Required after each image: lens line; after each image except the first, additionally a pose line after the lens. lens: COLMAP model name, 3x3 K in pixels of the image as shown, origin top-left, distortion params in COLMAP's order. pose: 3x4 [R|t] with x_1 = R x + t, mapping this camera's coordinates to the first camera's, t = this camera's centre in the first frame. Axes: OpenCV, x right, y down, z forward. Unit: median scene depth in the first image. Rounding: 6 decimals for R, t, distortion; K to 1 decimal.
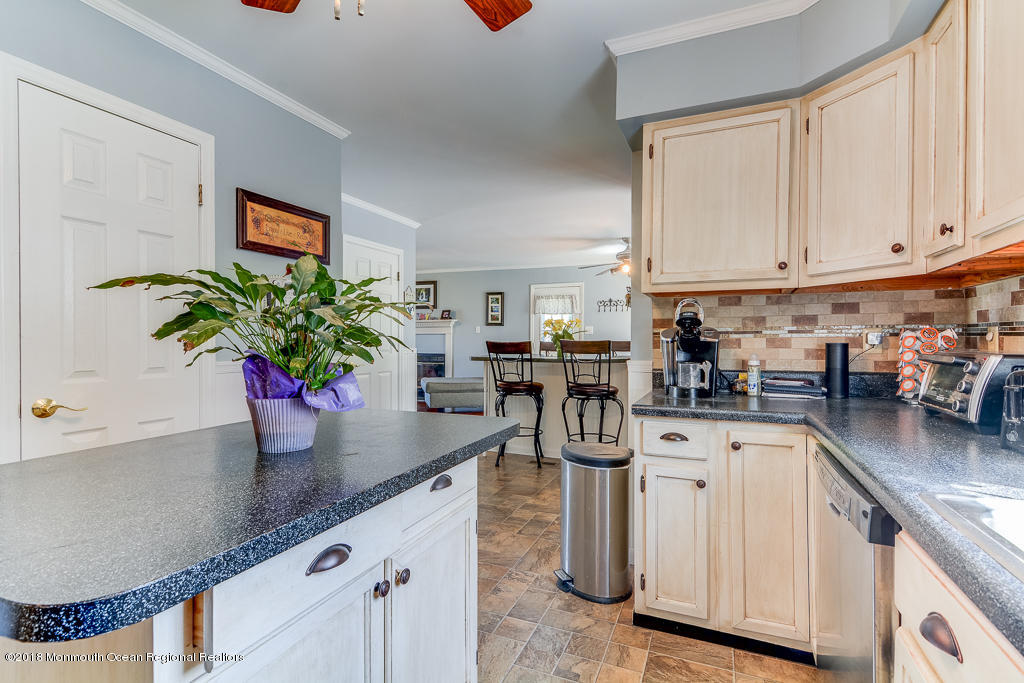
lens RADIAL K [[492.8, 0, 490.7], [0, 492.8, 342.8], [0, 0, 1]] dist [0.019086, -0.005760]
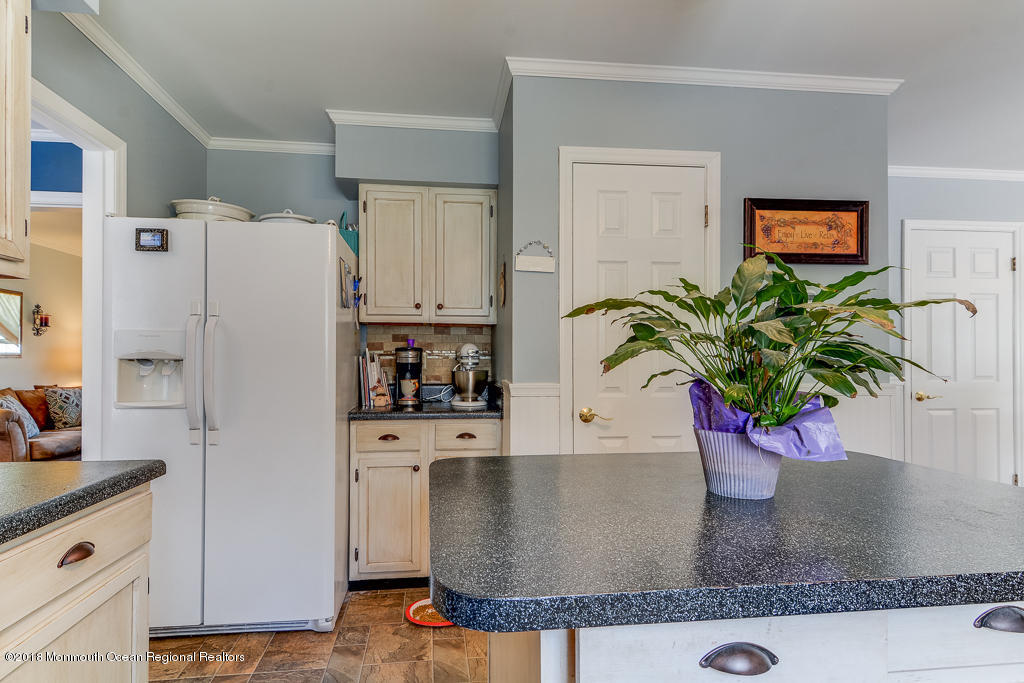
lens RADIAL K [[492.8, 0, 517.0], [0, 492.8, 357.6], [0, 0, 1]] dist [0.019086, -0.005760]
pose [[0.514799, -0.004036, -0.857301, 0.108696], [-0.005956, 0.999948, -0.008284, -0.004310], [0.857290, 0.009370, 0.514748, 0.252634]]
